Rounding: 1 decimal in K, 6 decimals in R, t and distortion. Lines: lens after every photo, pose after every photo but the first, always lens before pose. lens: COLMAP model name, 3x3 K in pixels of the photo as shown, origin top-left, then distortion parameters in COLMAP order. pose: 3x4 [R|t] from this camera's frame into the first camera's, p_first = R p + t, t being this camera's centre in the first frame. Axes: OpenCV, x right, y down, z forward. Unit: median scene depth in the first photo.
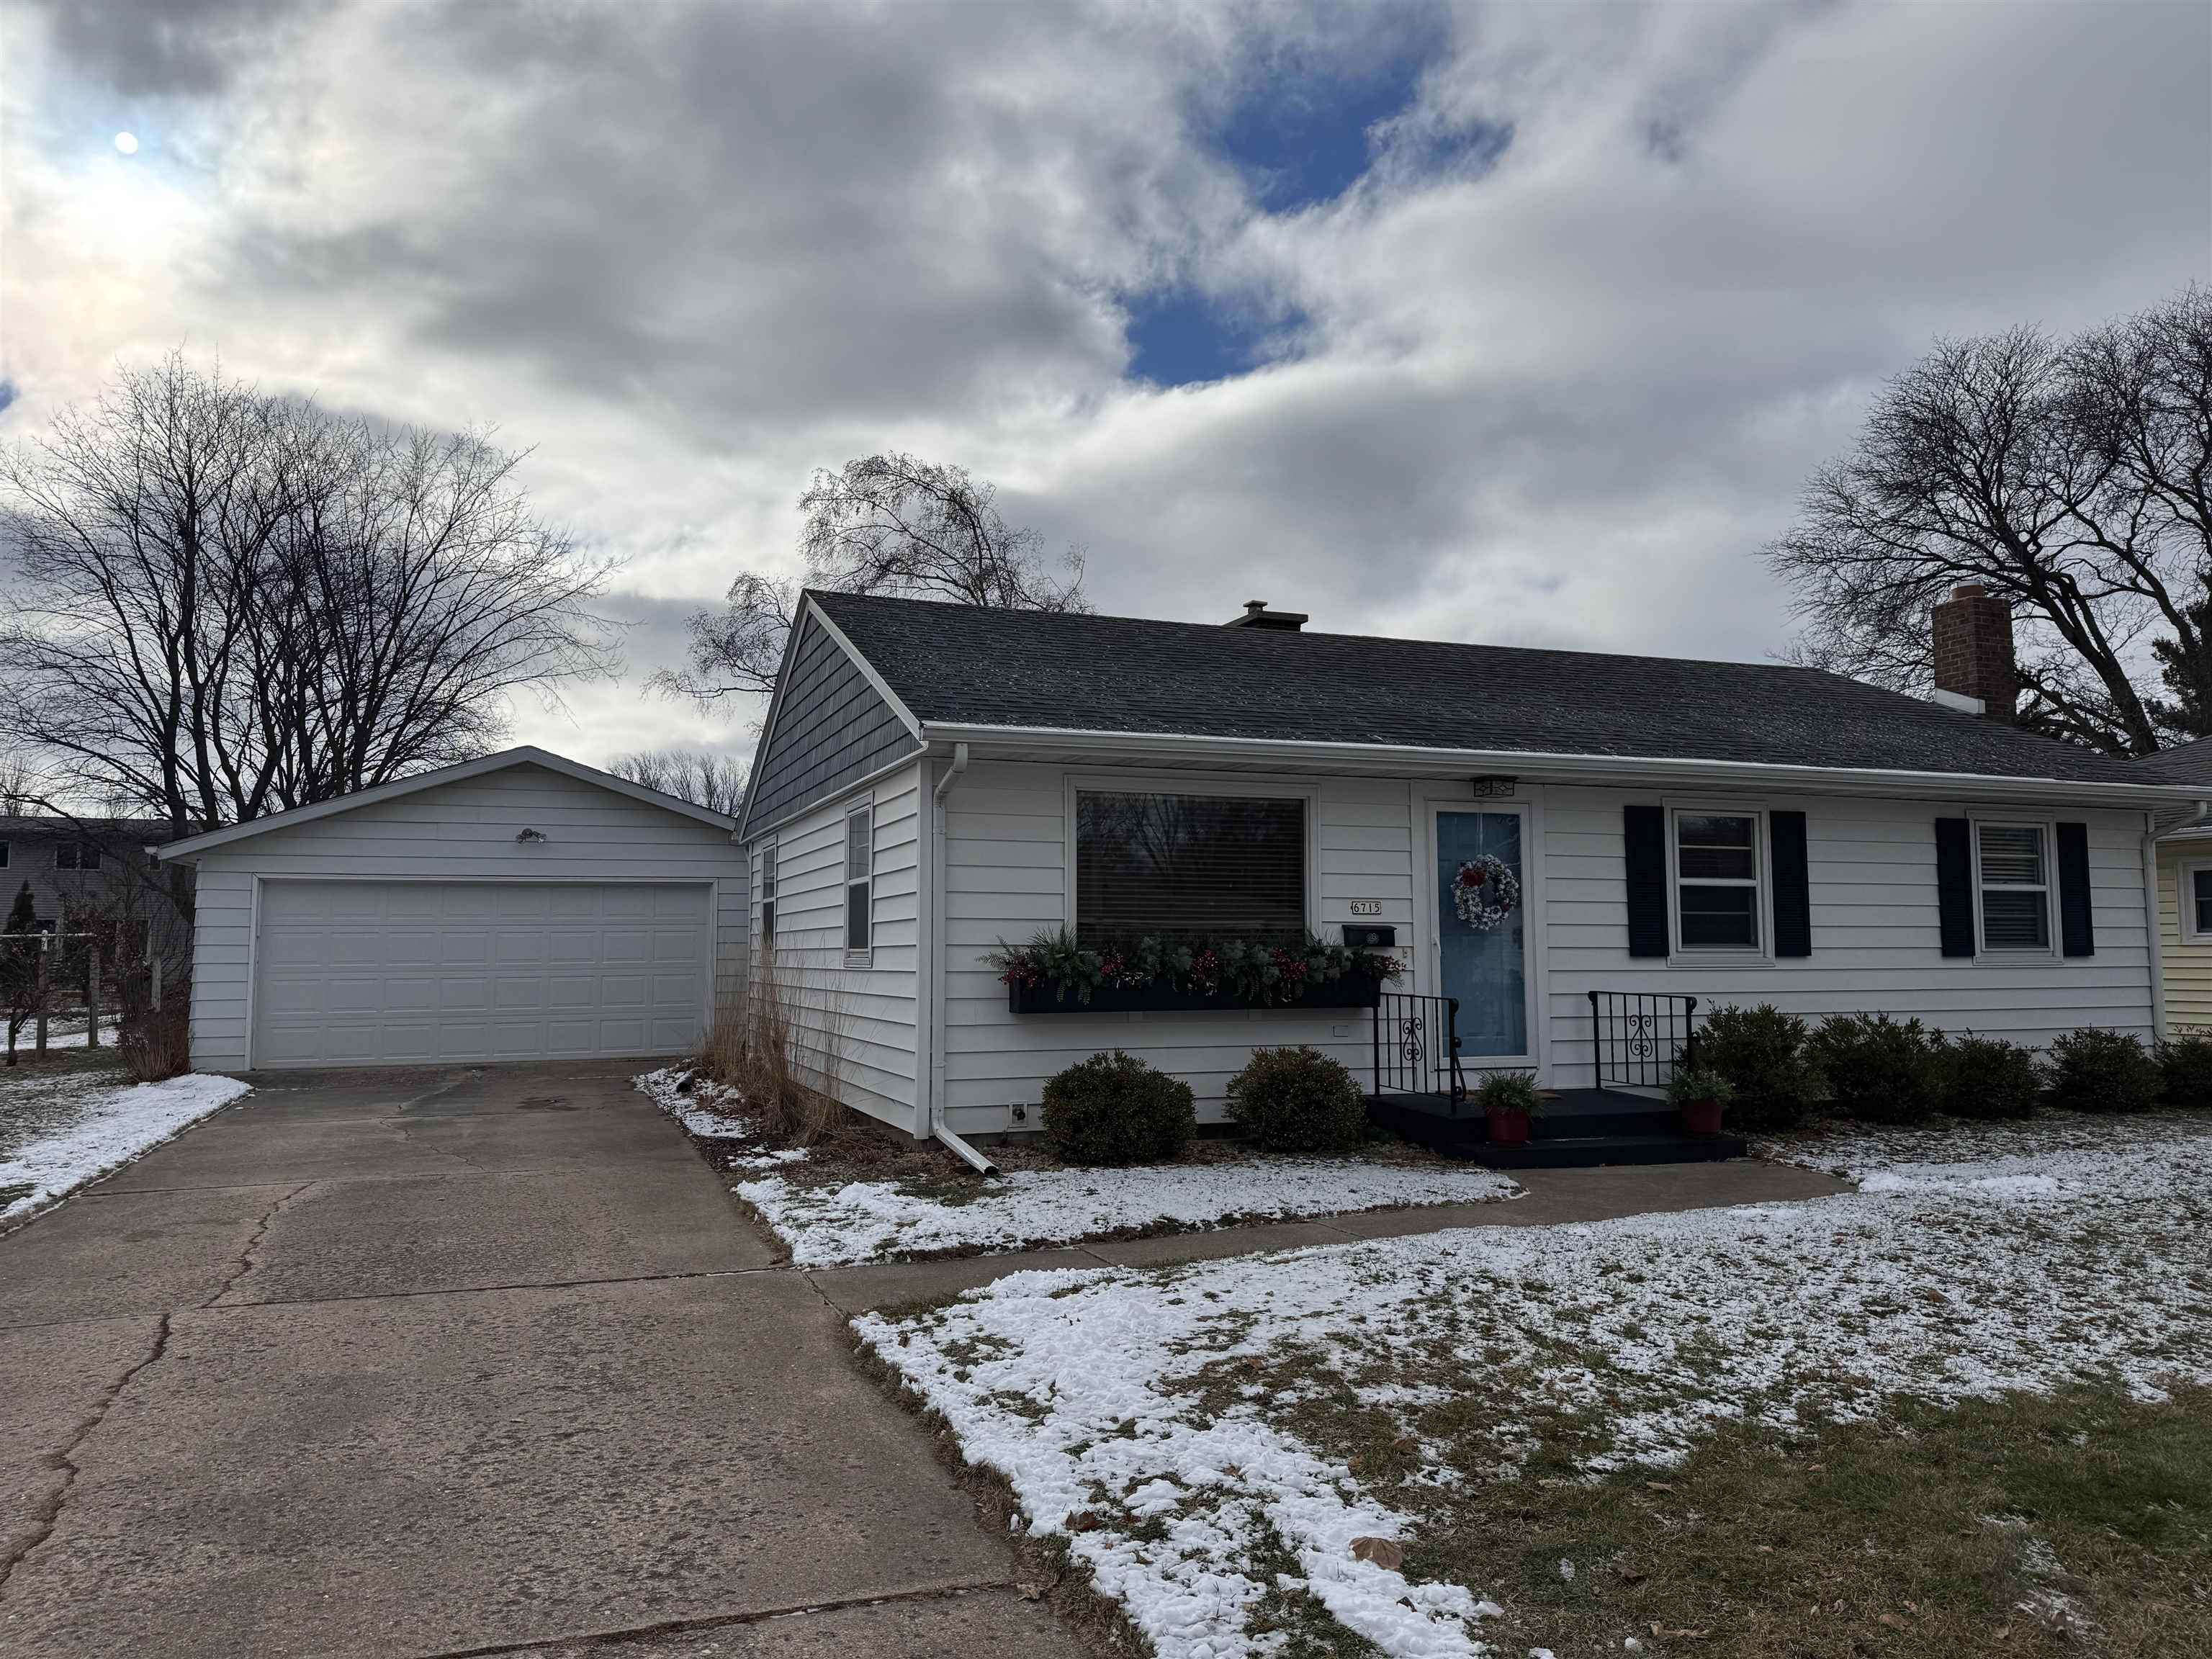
lens RADIAL K [[1551.6, 0, 1110.2], [0, 1551.6, 834.2], [0, 0, 1]] dist [0.071327, -0.078367]
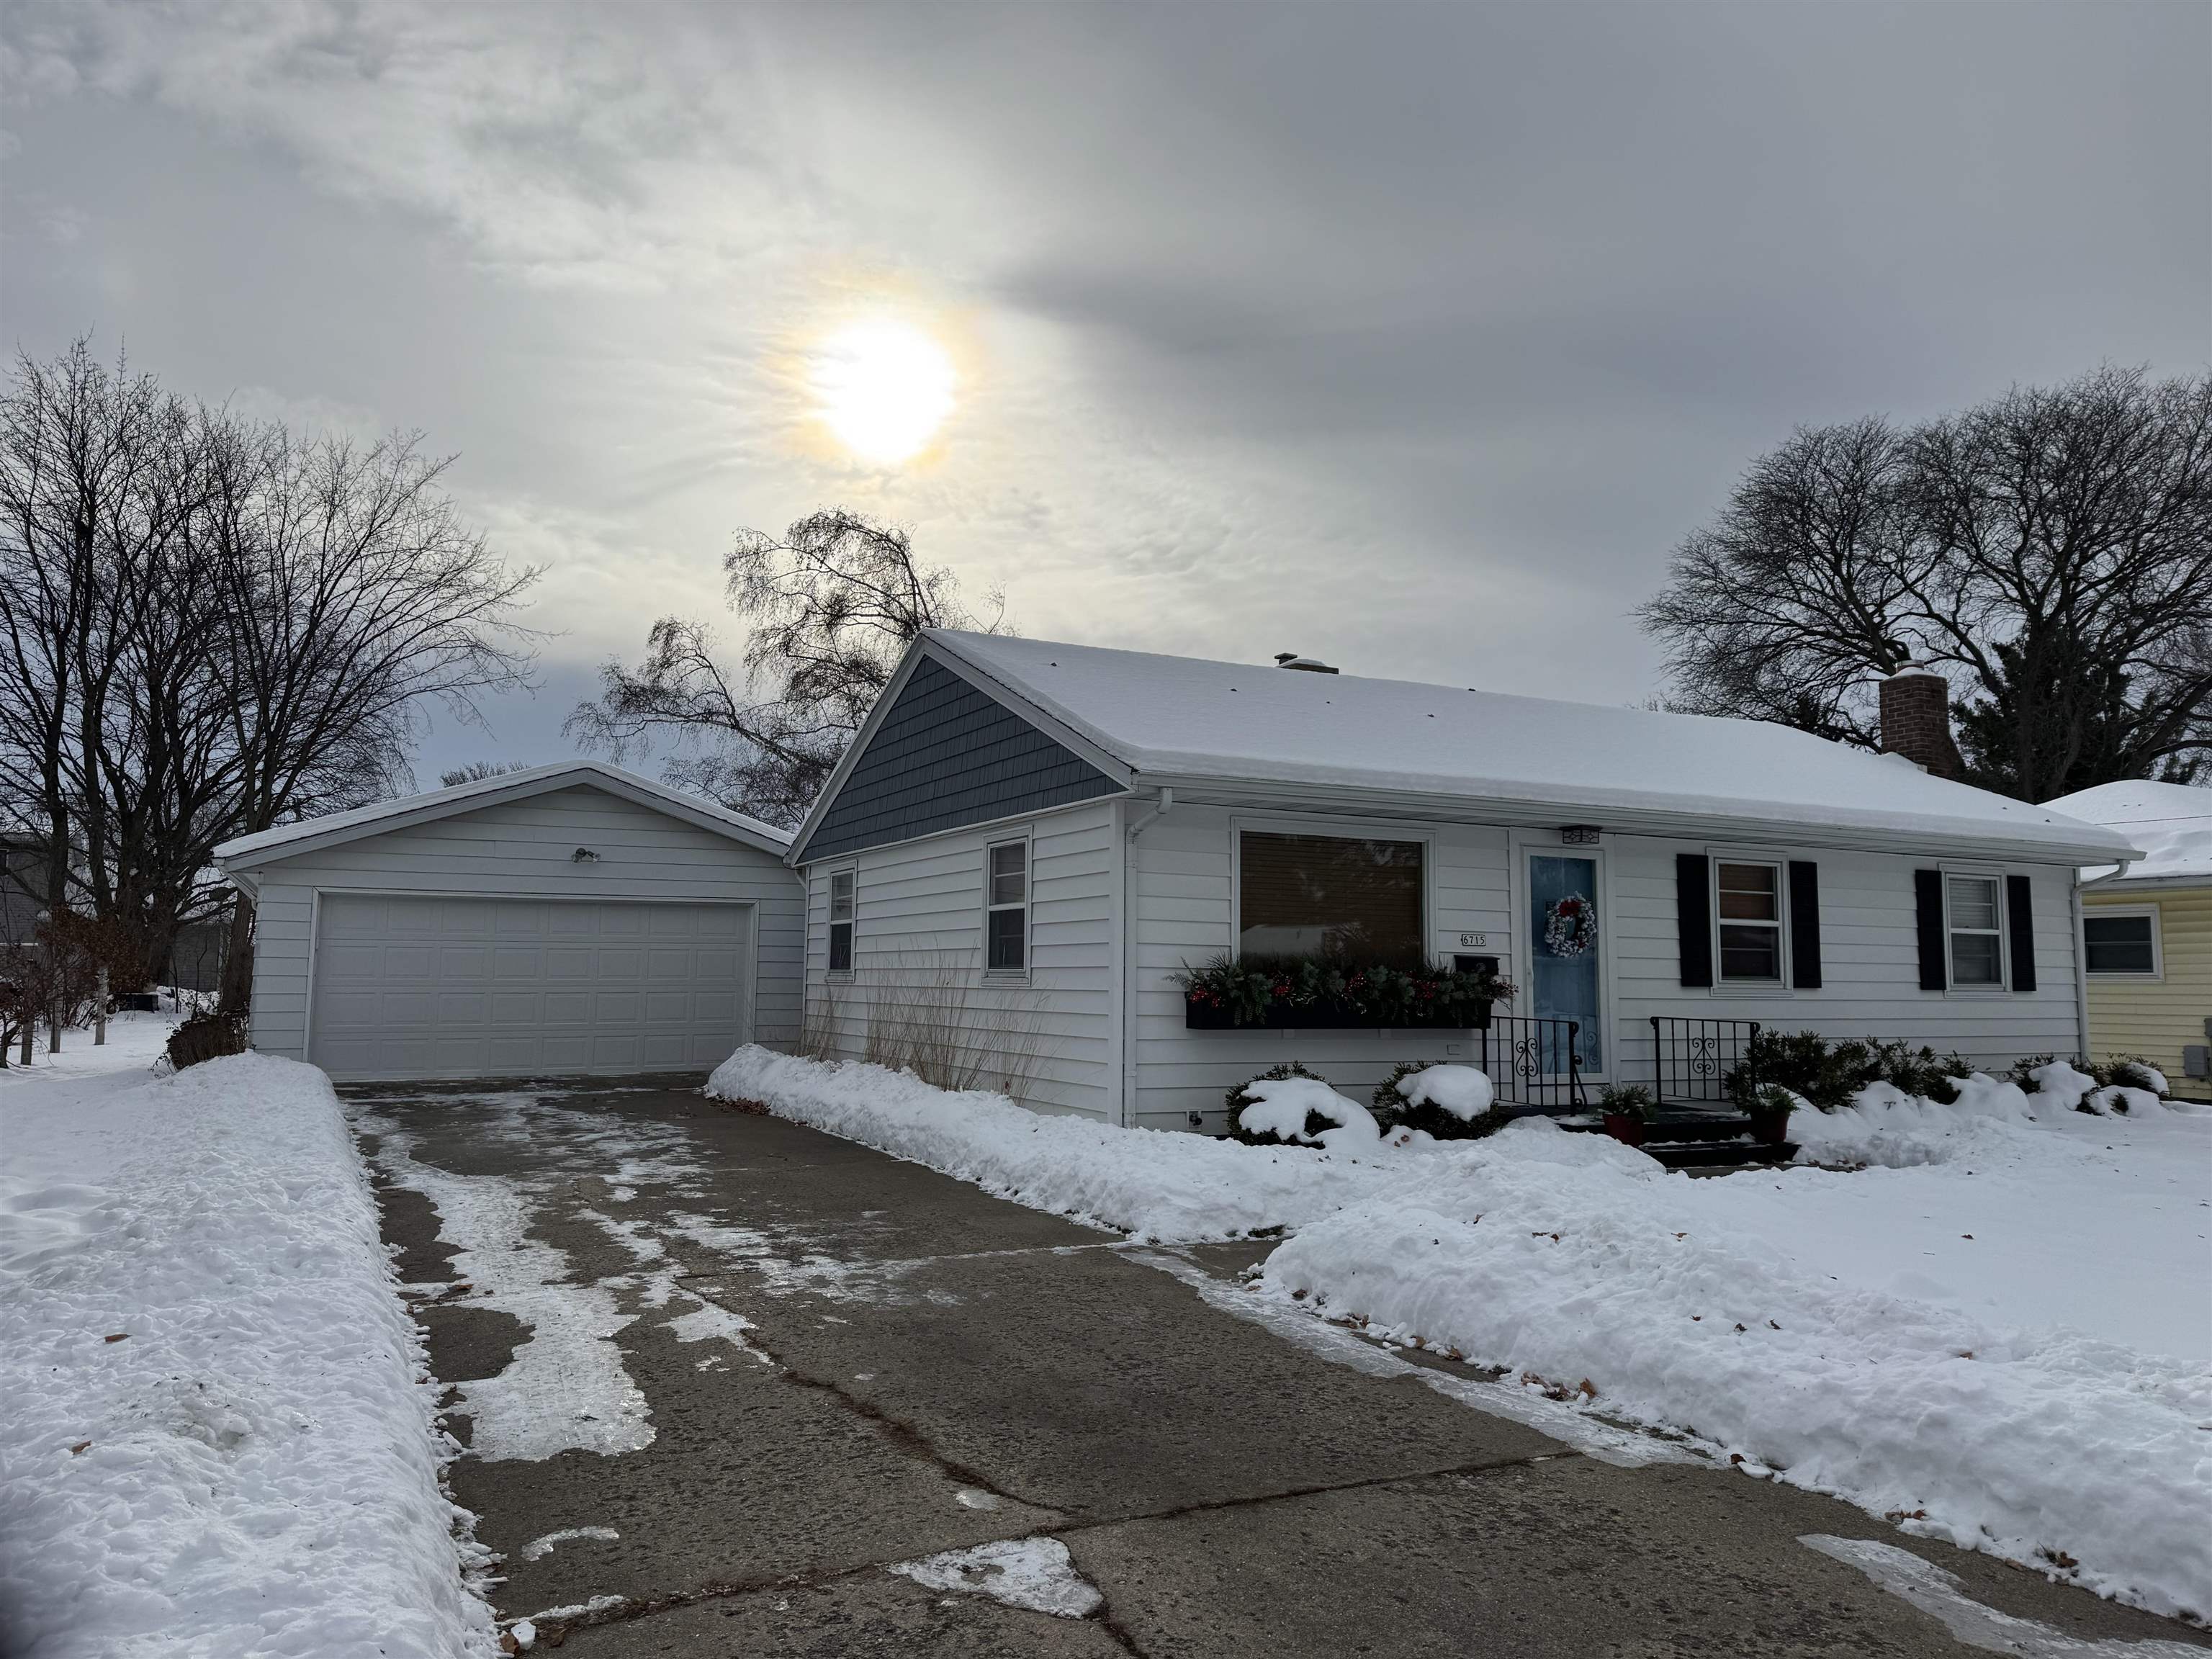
lens RADIAL K [[1551.6, 0, 1114.3], [0, 1551.6, 807.7], [0, 0, 1]] dist [0.071327, -0.078367]
pose [[0.993854, 0.025512, 0.107723, -0.182569], [-0.021977, 0.999184, -0.033873, -0.003649], [-0.108499, 0.031297, 0.993604, -0.081052]]
